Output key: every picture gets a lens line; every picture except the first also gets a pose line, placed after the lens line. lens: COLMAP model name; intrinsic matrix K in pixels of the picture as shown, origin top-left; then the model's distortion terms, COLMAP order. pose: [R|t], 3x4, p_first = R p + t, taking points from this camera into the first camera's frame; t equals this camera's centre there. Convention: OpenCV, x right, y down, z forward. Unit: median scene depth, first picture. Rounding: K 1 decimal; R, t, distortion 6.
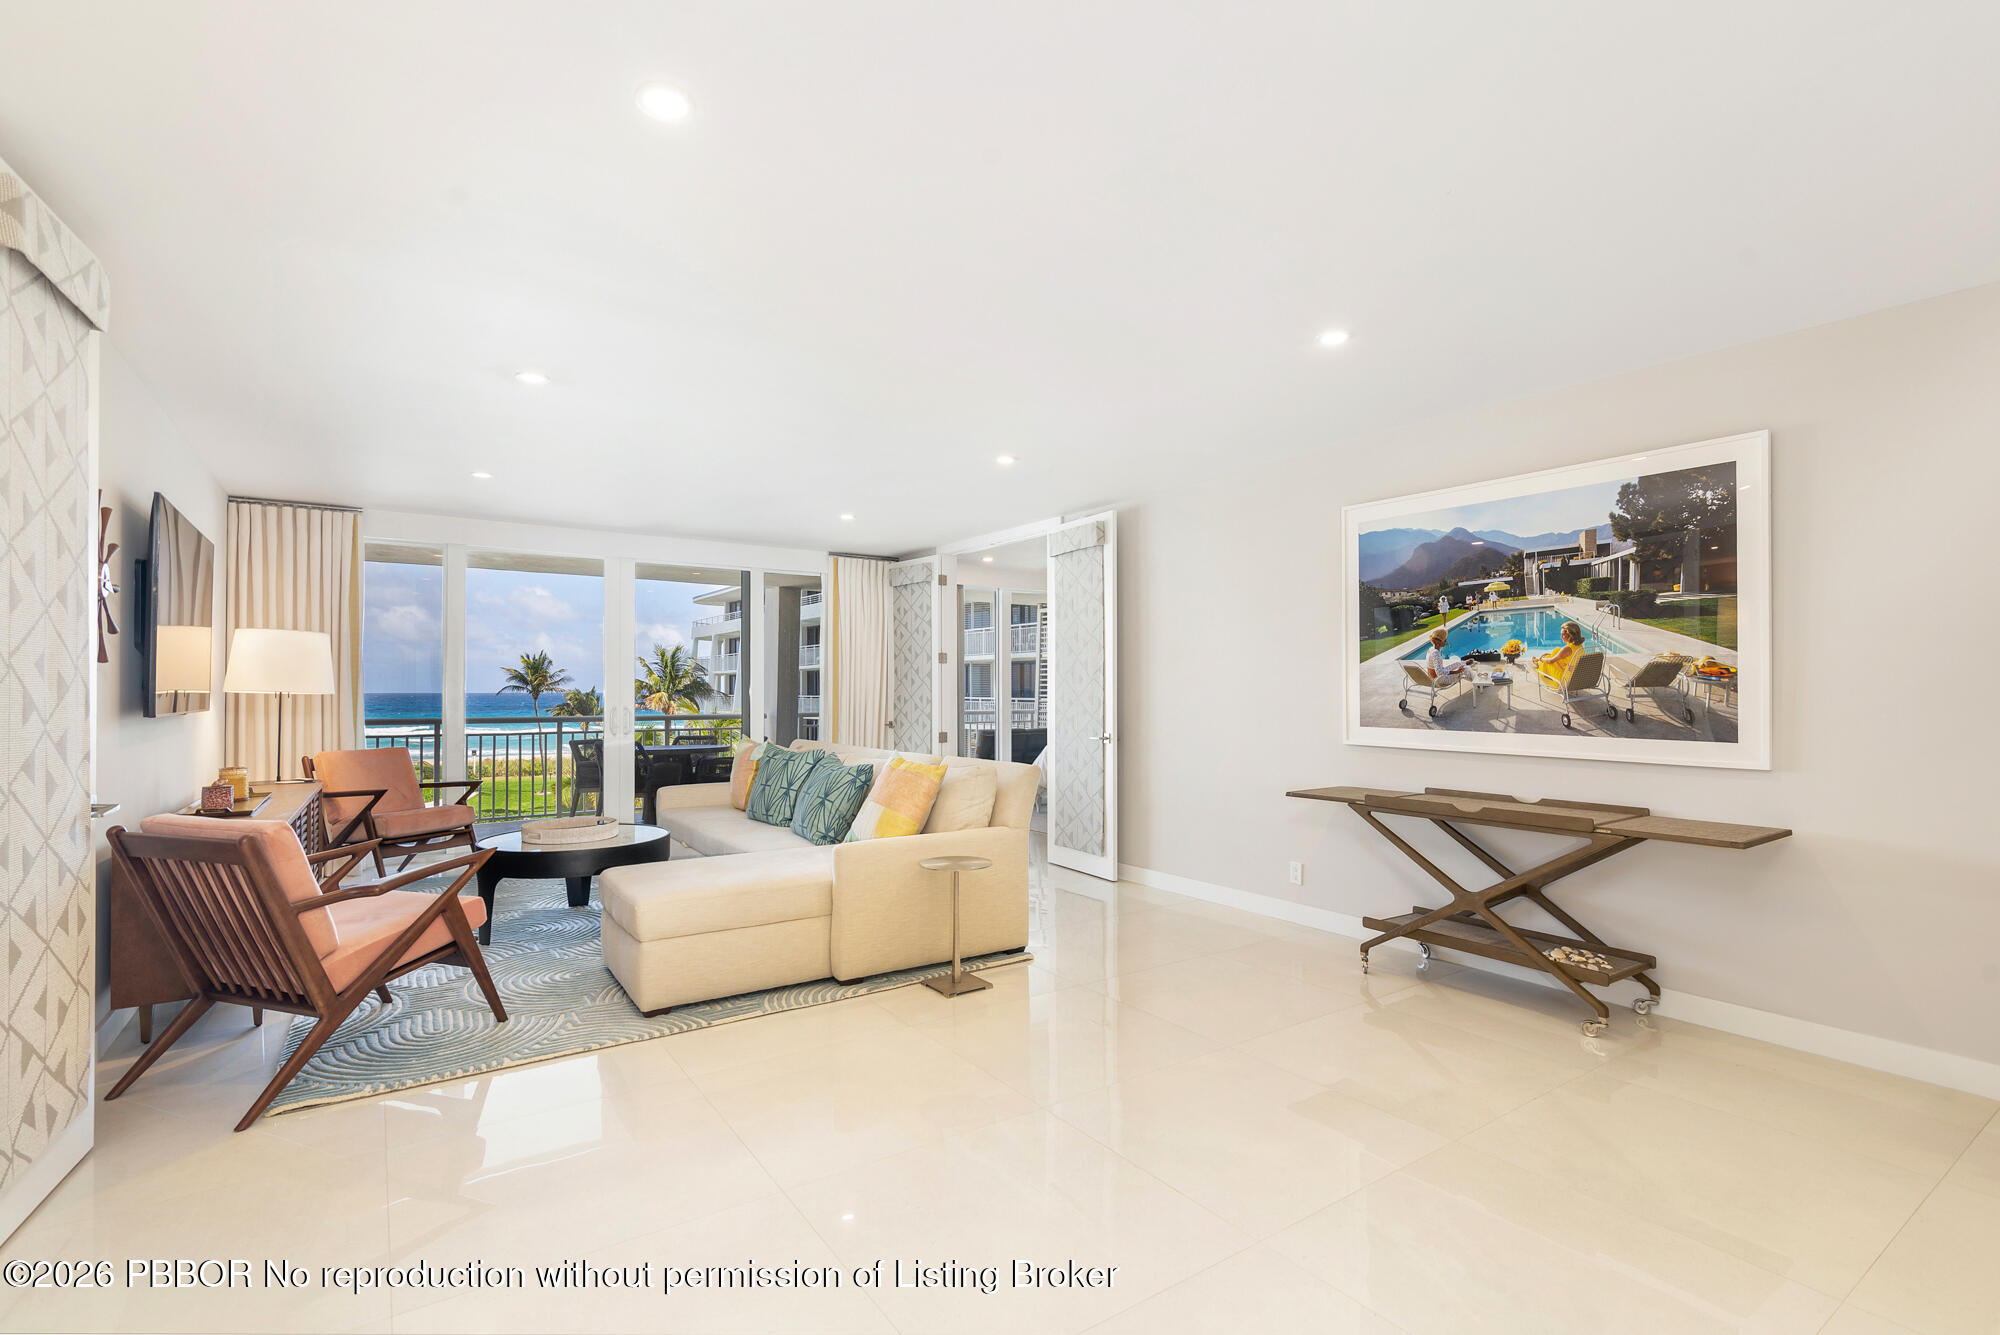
lens RADIAL K [[914.9, 0, 1002.1], [0, 914.9, 681.5], [0, 0, 1]] dist [-0.002217, 0.000312]
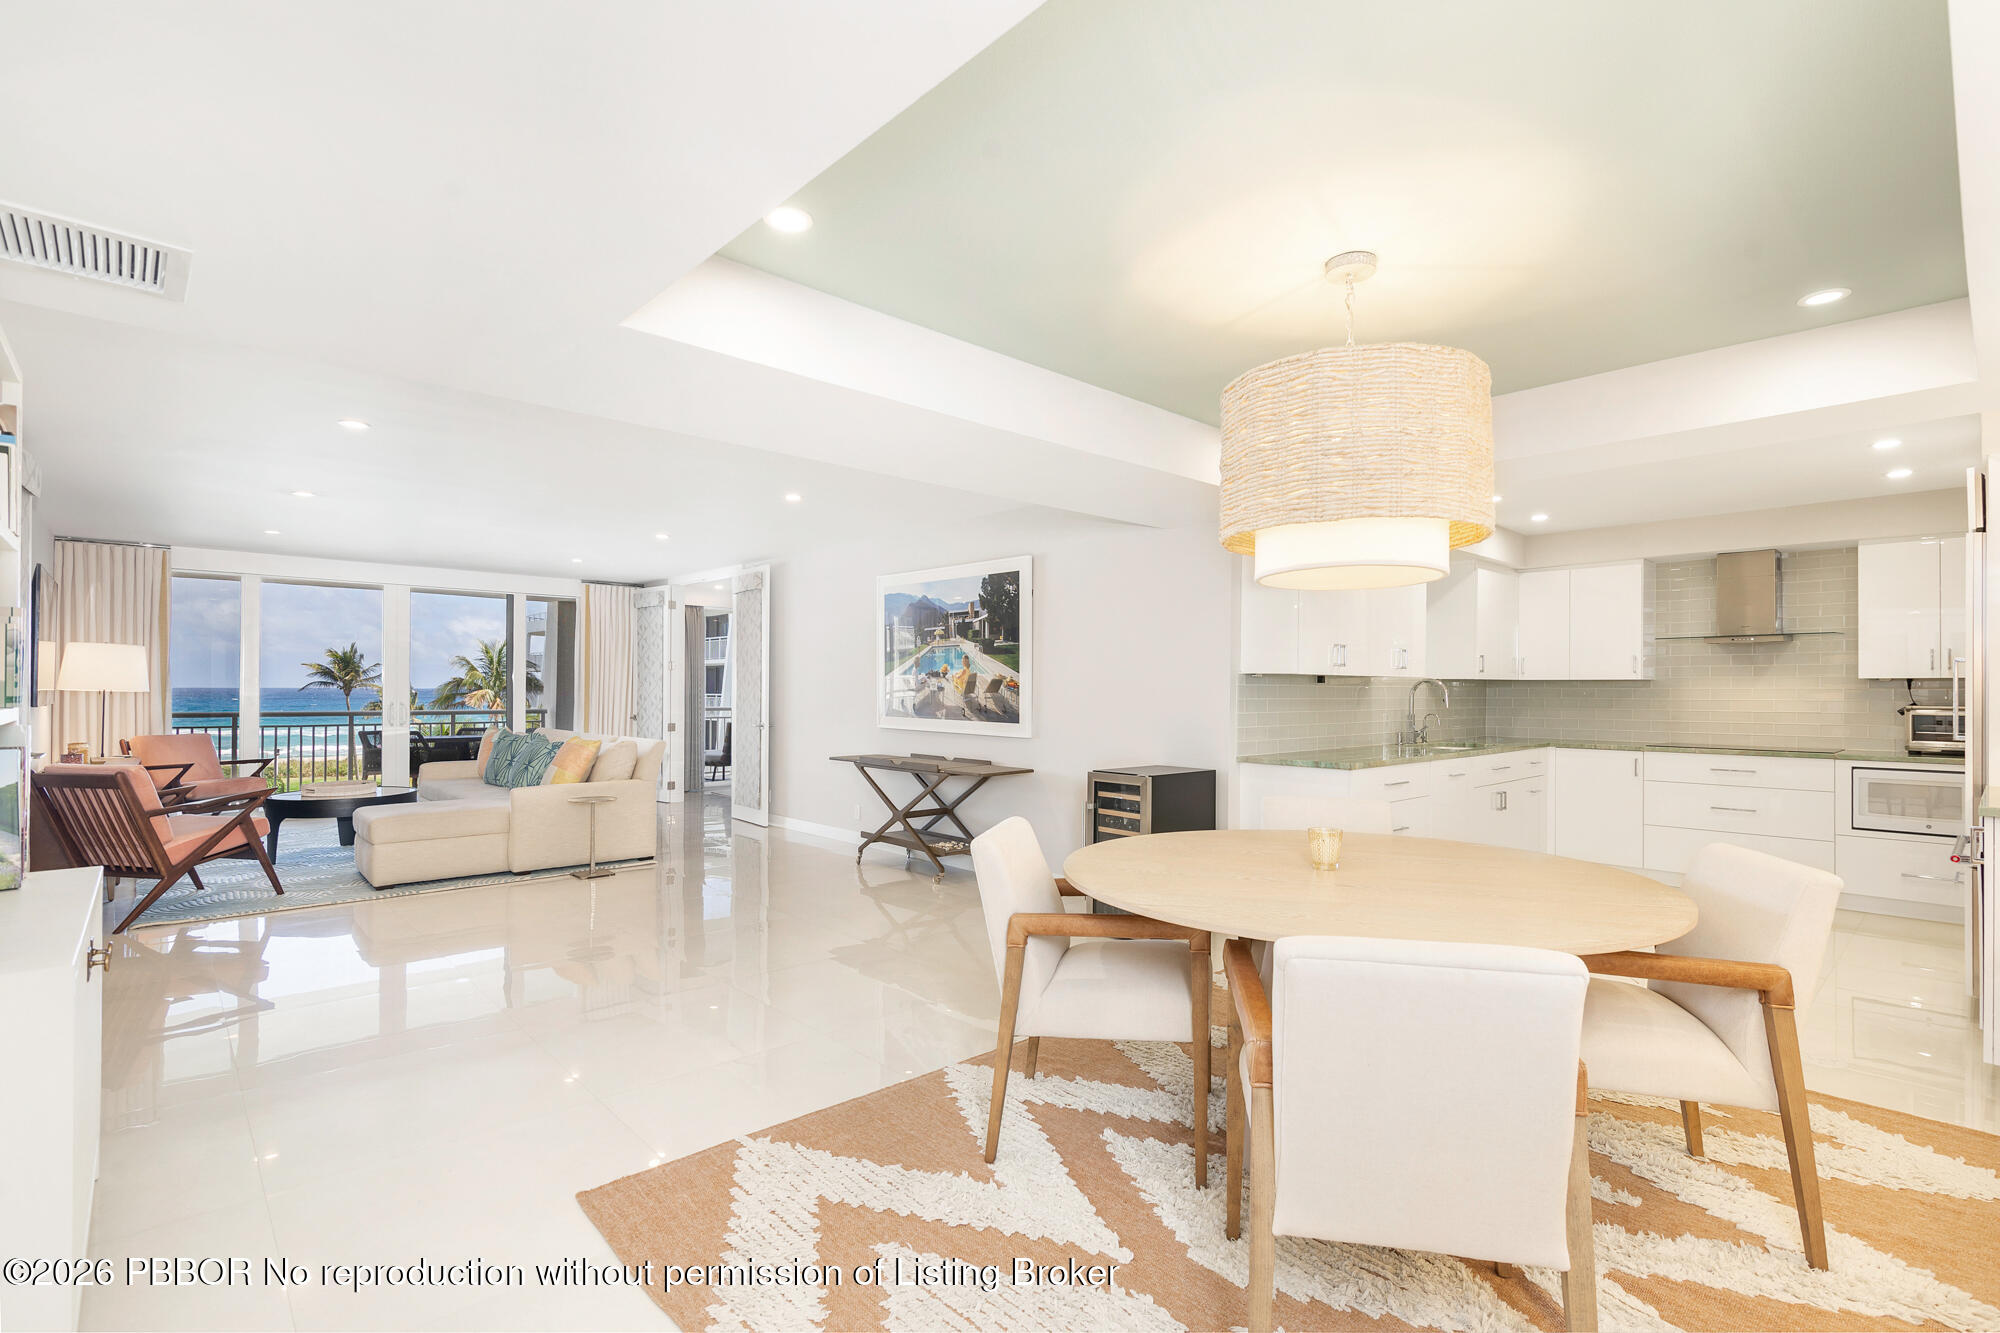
lens RADIAL K [[914.9, 0, 1002.1], [0, 914.9, 680.5], [0, 0, 1]] dist [-0.002217, 0.000312]
pose [[0.989098, 0.007365, 0.147076, 0.413632], [-0.007400, 0.999973, -0.000311, -0.015480], [-0.147074, -0.000781, 0.989125, -0.684129]]
